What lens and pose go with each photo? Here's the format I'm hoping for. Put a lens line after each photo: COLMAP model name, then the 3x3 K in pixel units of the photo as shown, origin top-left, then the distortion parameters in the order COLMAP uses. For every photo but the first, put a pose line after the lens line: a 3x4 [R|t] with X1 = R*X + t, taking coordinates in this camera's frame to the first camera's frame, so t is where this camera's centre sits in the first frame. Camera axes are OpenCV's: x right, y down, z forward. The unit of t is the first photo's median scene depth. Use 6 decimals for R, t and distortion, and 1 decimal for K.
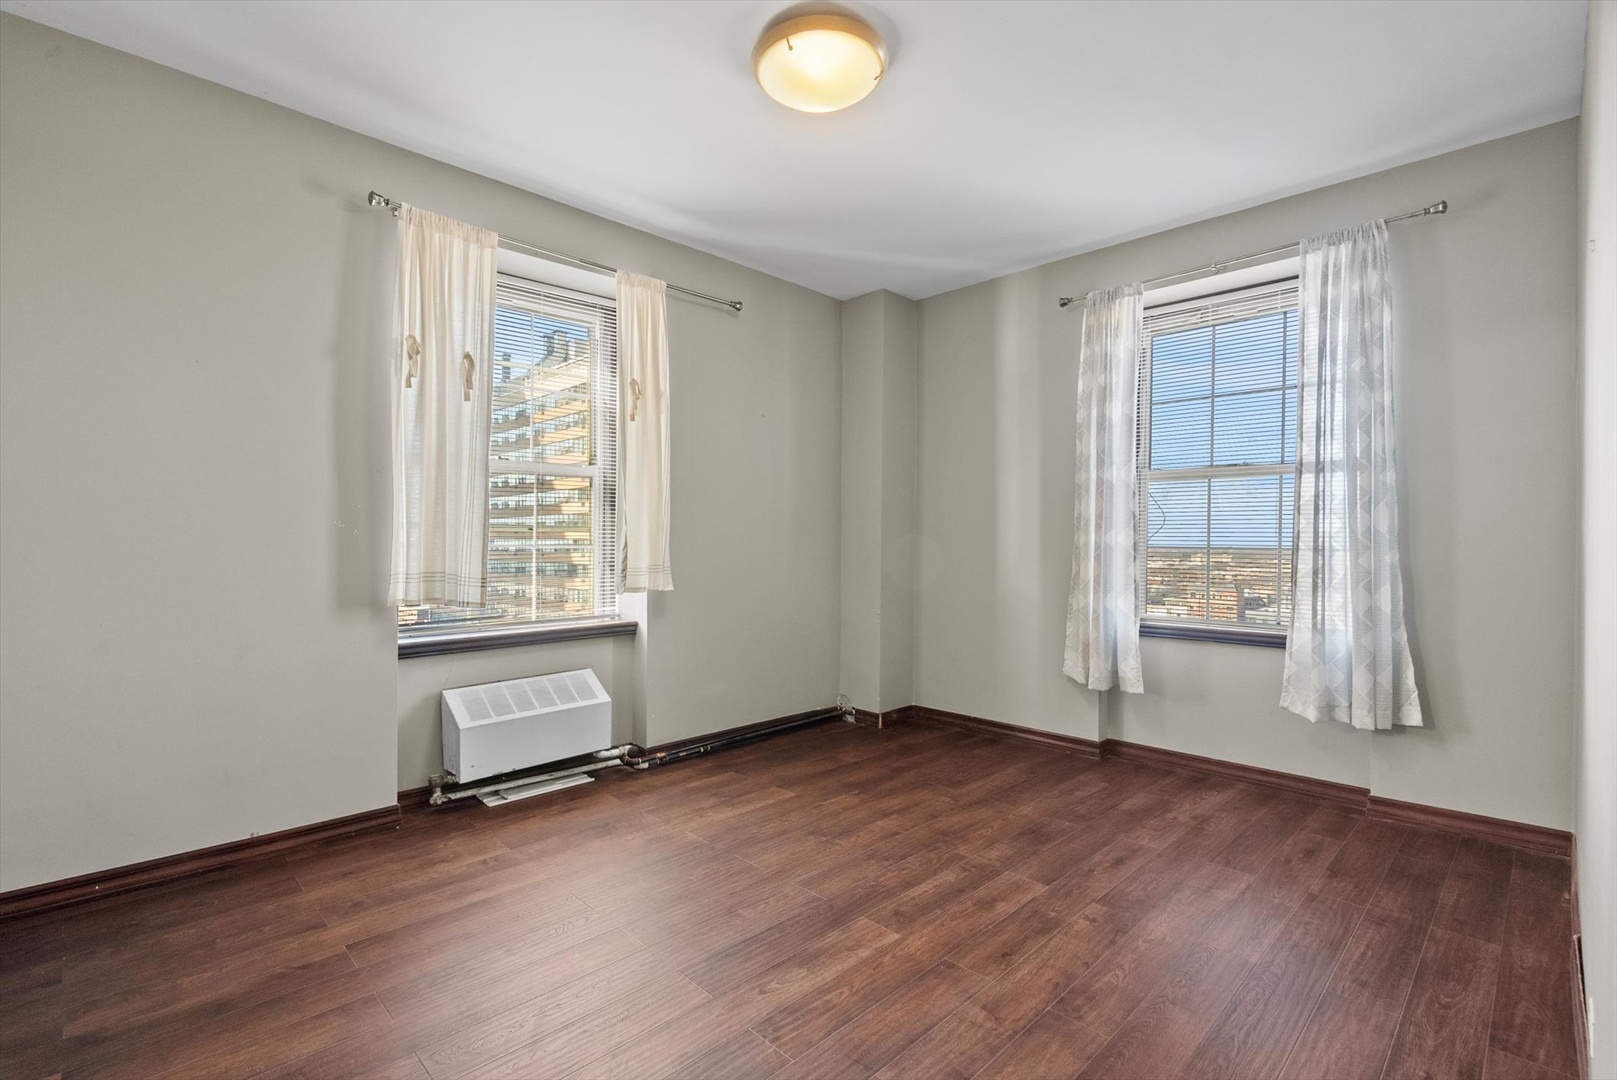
lens RADIAL K [[736.3, 0, 801.3], [0, 736.3, 544.5], [0, 0, 1]] dist [0.000851, 0.000773]
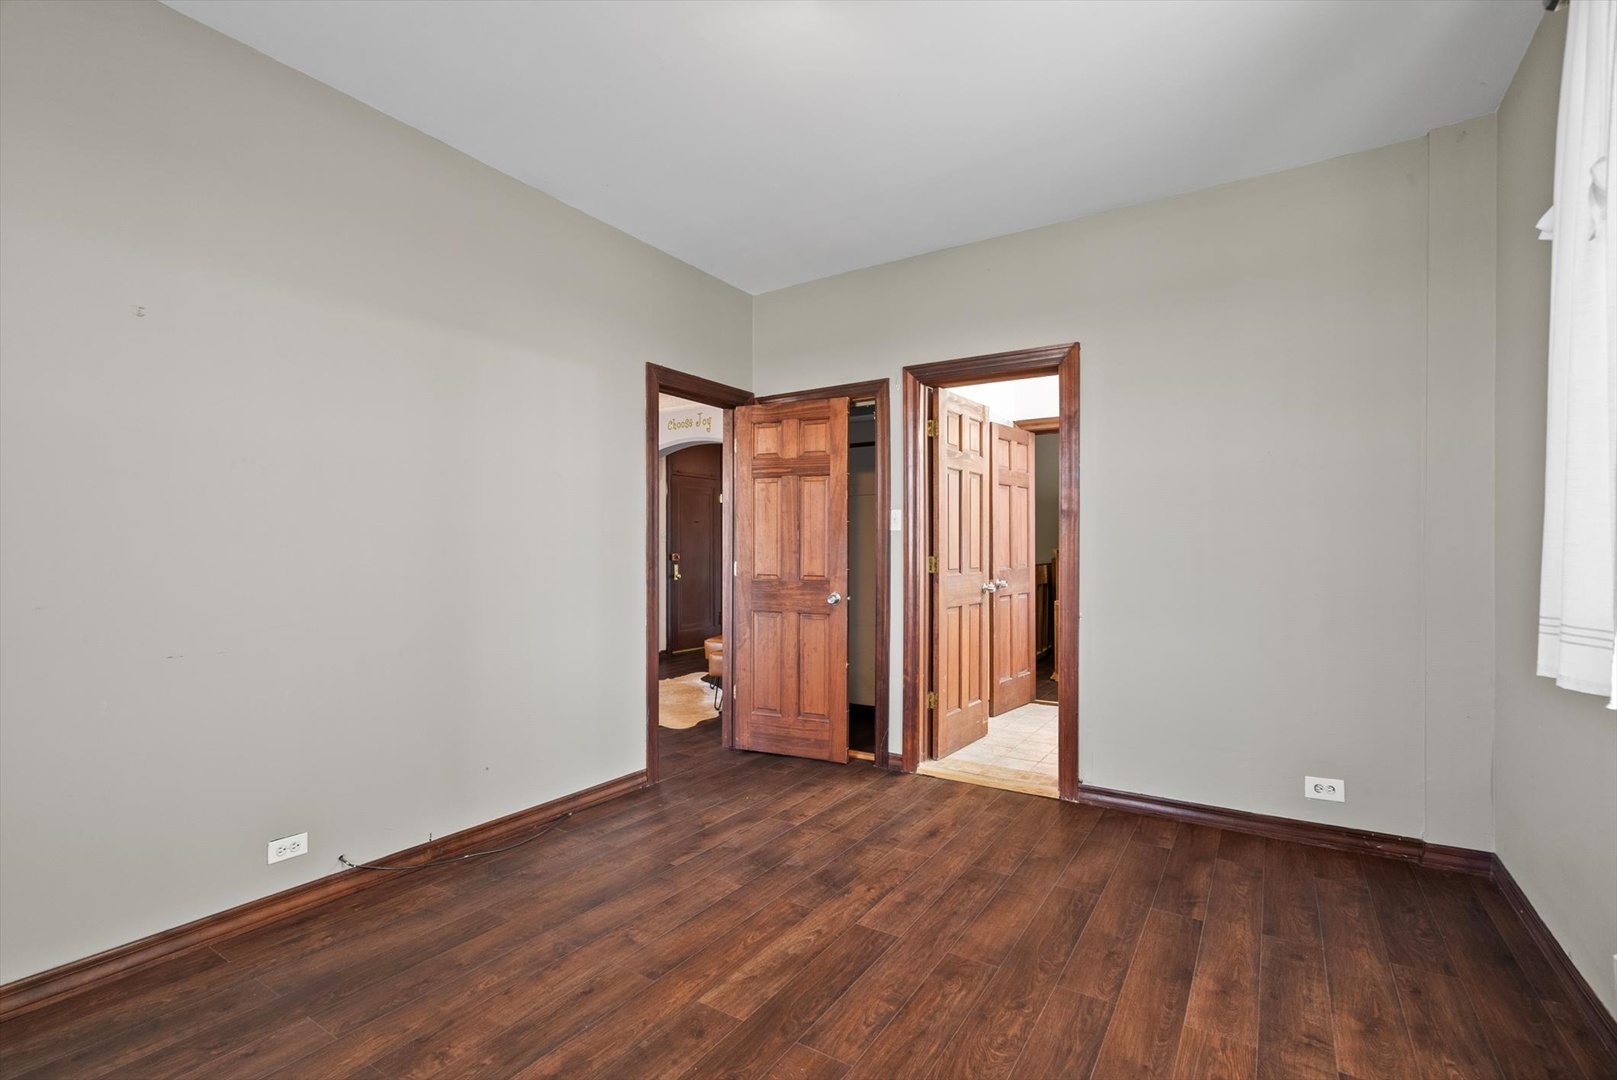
lens RADIAL K [[728.9, 0, 808.7], [0, 728.9, 550.3], [0, 0, 1]] dist [-0.000500, 0.000115]
pose [[-0.972411, -0.003702, -0.233245, 0.220087], [-0.004648, 0.999983, 0.003507, -0.015191], [0.233228, 0.004494, -0.972412, 1.956768]]
